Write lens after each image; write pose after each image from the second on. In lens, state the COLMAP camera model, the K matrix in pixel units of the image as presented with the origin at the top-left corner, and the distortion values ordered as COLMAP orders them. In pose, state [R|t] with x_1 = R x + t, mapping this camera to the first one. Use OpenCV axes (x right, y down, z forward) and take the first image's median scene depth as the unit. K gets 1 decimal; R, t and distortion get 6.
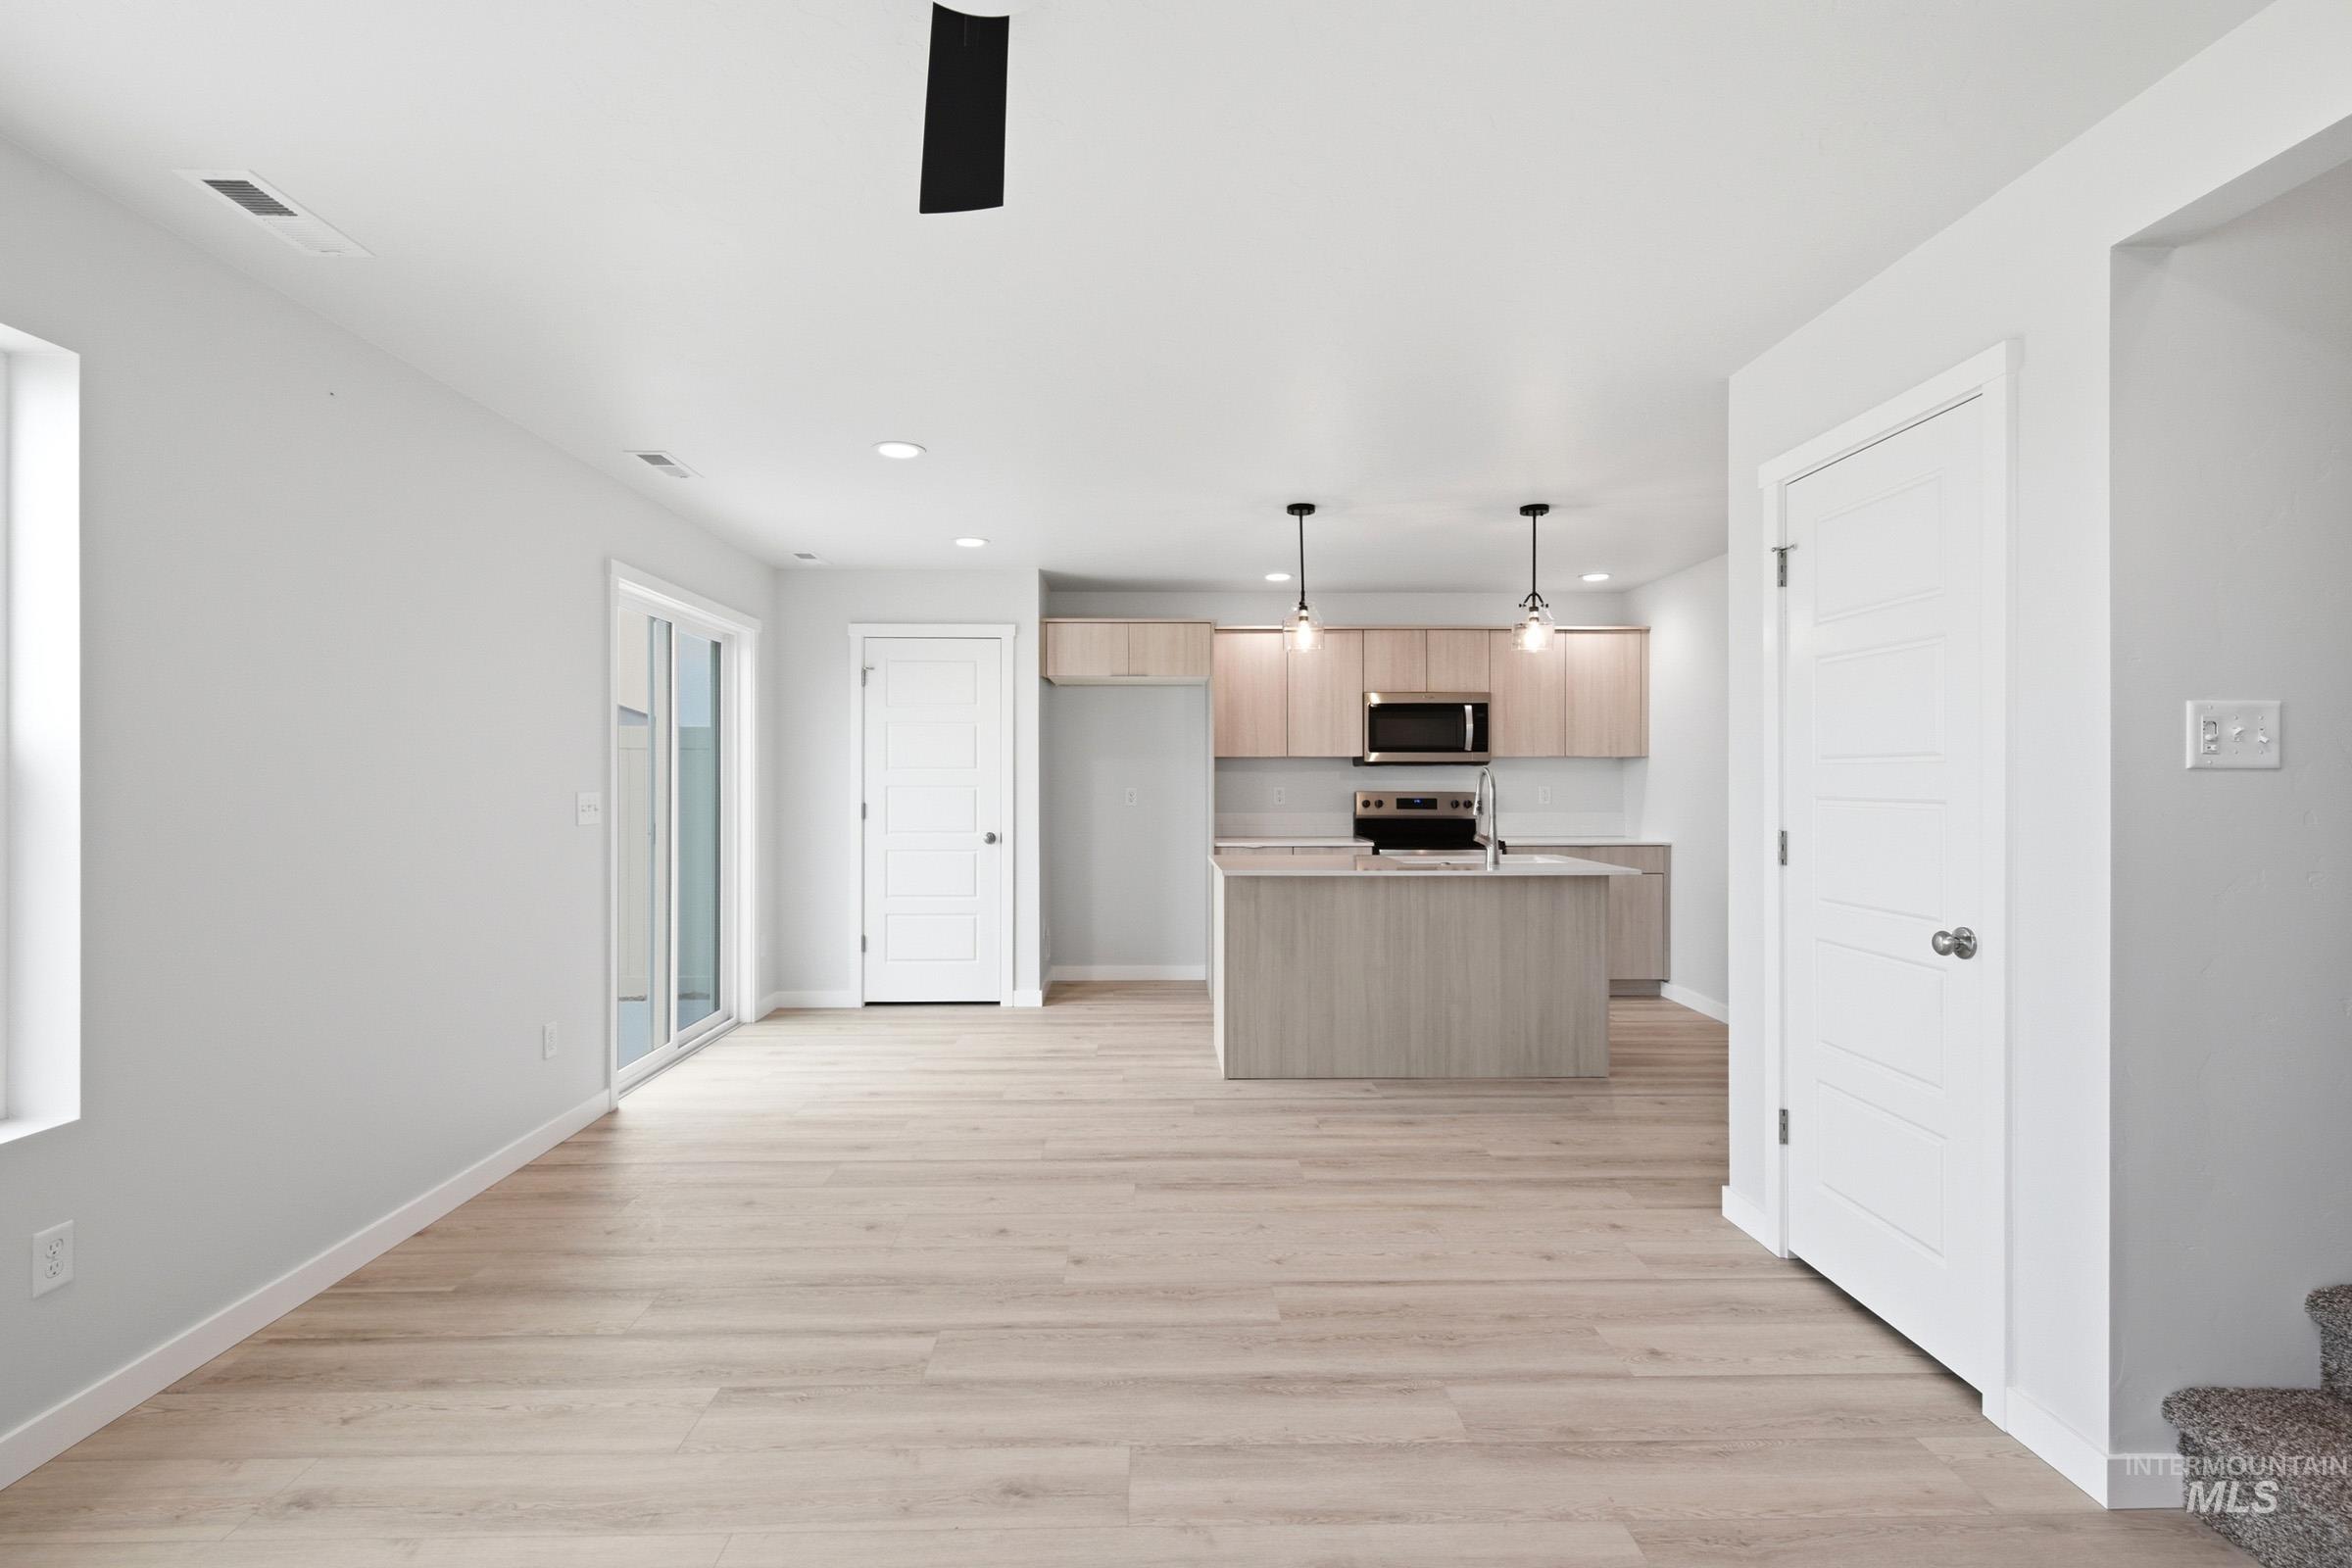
lens RADIAL K [[1102.1, 0, 1170.7], [0, 1102.1, 779.8], [0, 0, 1]] dist [0.009574, -0.004807]
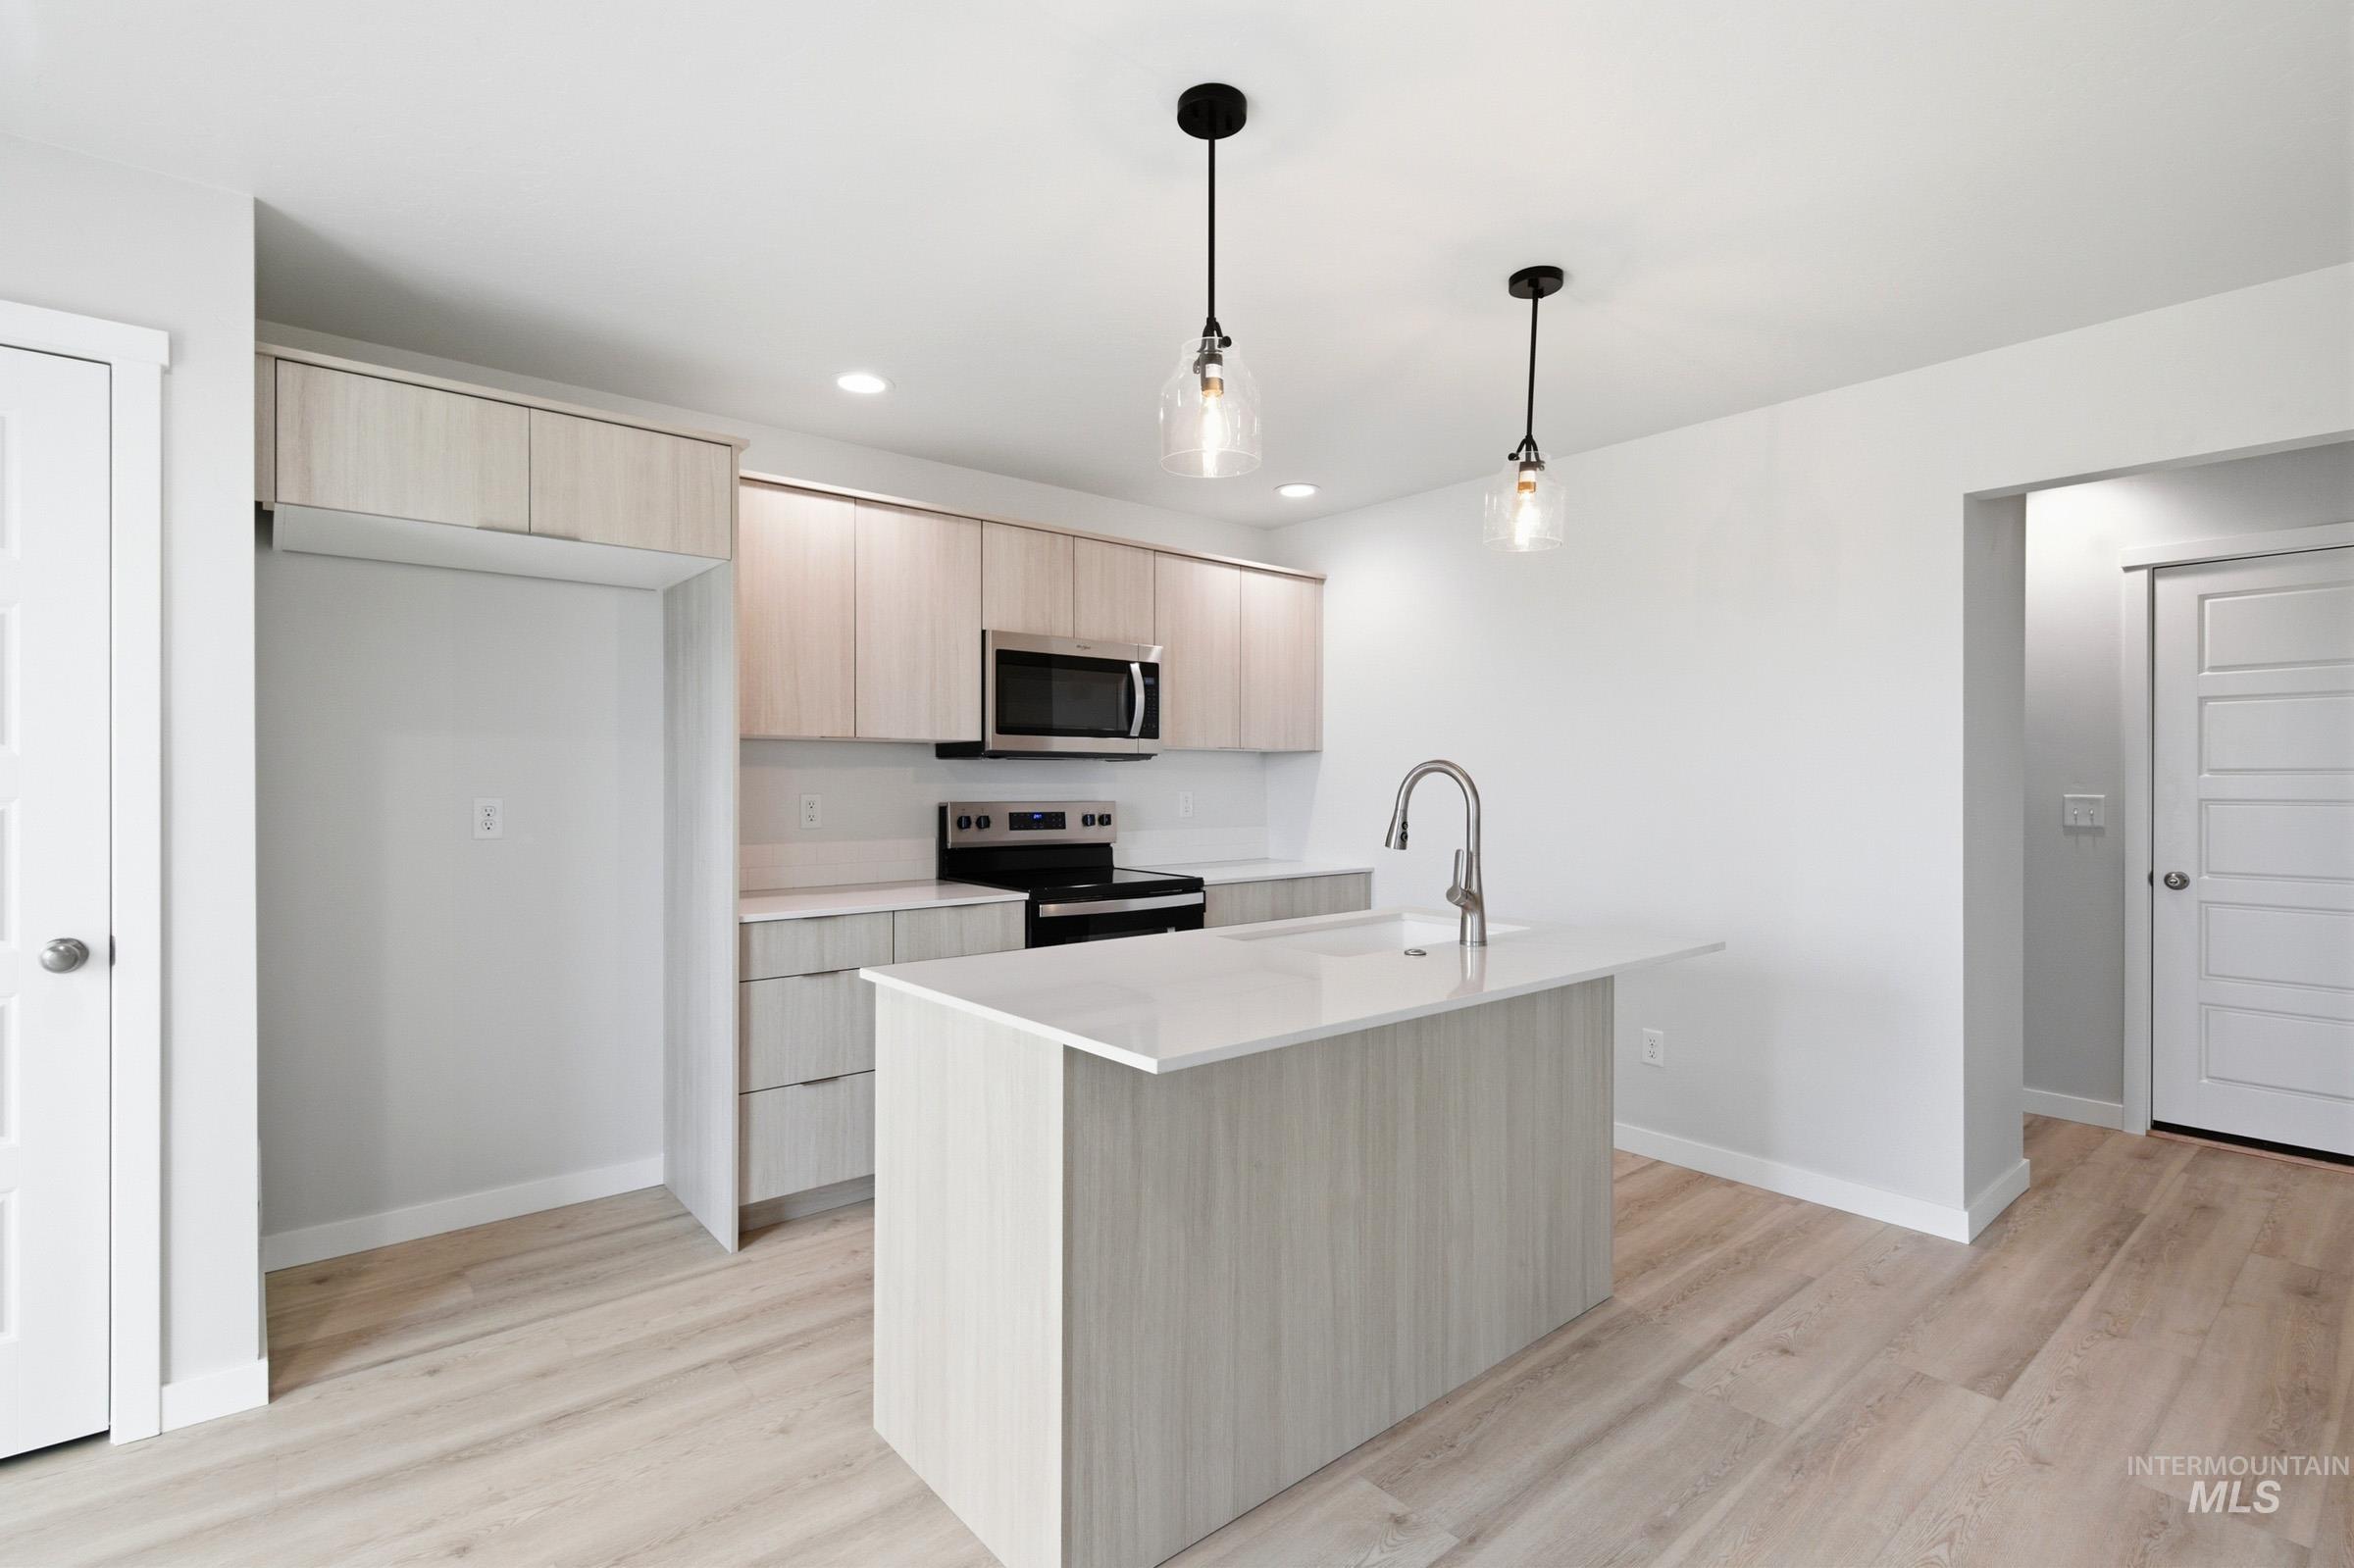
lens RADIAL K [[1102.9, 0, 1174.5], [0, 1102.9, 784.4], [0, 0, 1]] dist [0.009574, -0.004807]
pose [[0.780684, 0.000542, 0.624926, -0.146618], [-0.002435, 0.999995, 0.002175, -0.000447], [-0.624921, -0.003219, 0.780681, 0.693672]]
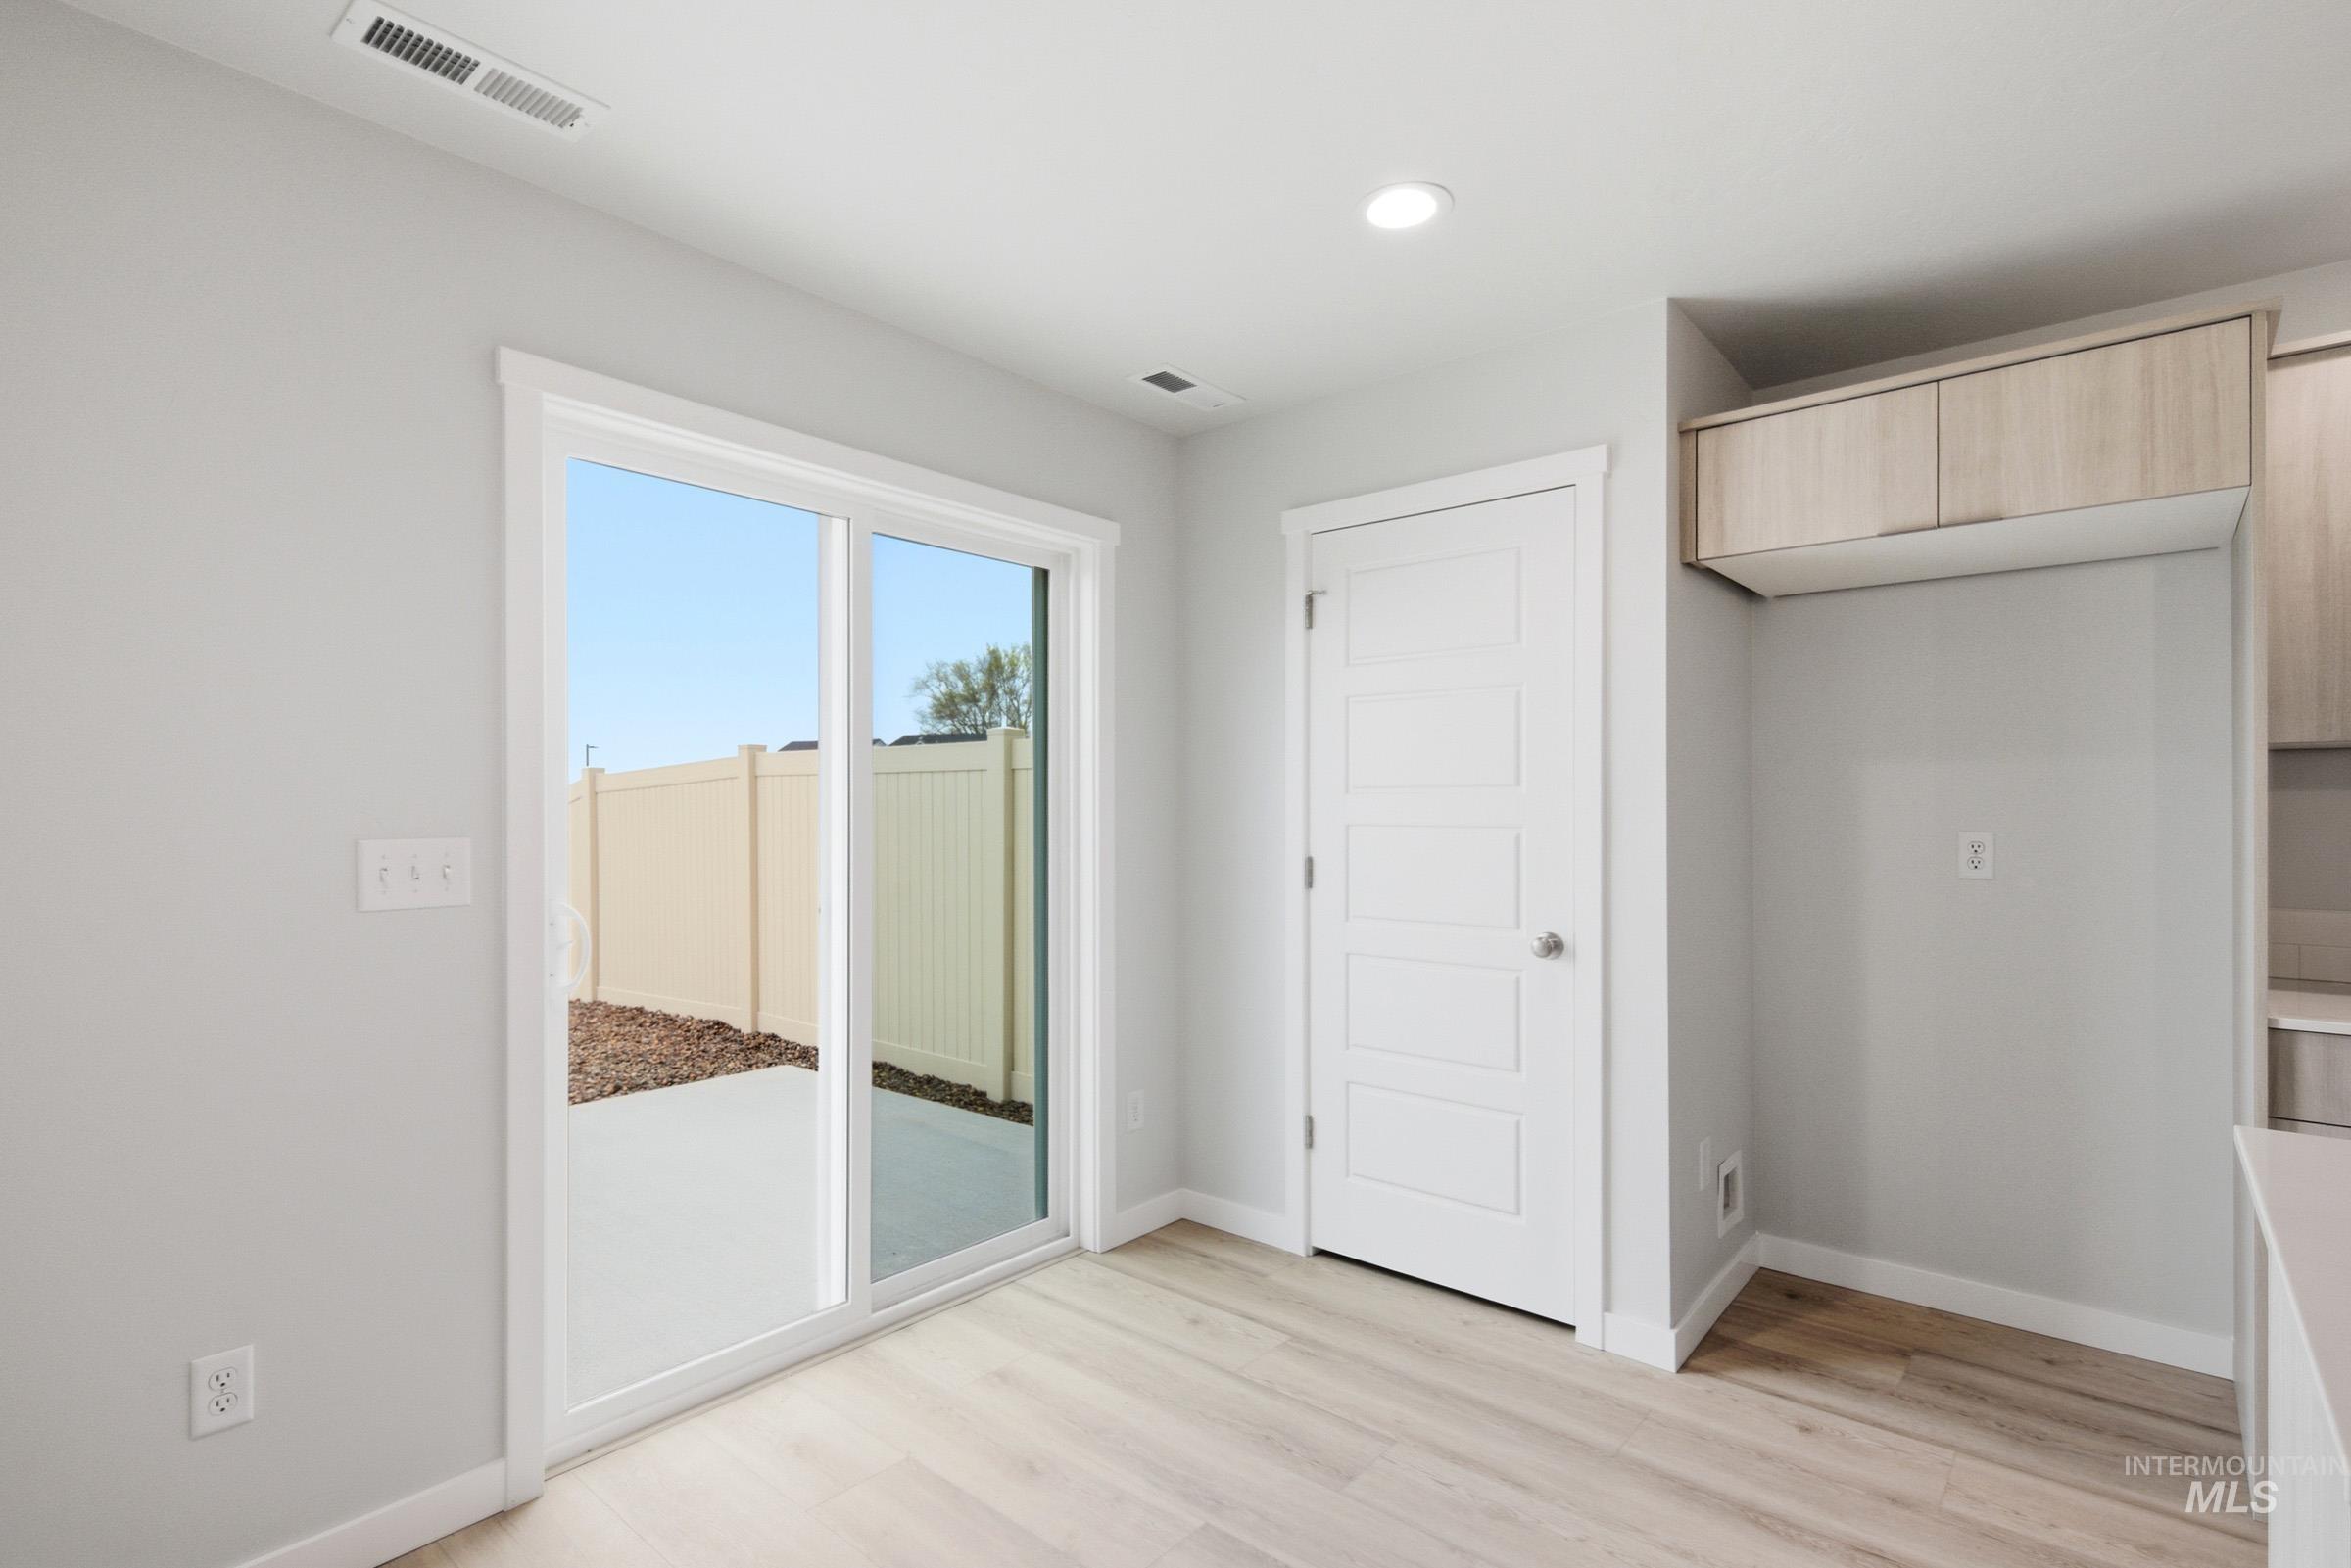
lens RADIAL K [[1101.5, 0, 1167.1], [0, 1101.5, 807.7], [0, 0, 1]] dist [0.009574, -0.004807]
pose [[0.743021, -0.000875, -0.669267, 0.021604], [-0.000848, 0.999997, -0.002249, -0.001105], [0.669268, 0.002239, 0.743018, 0.751318]]
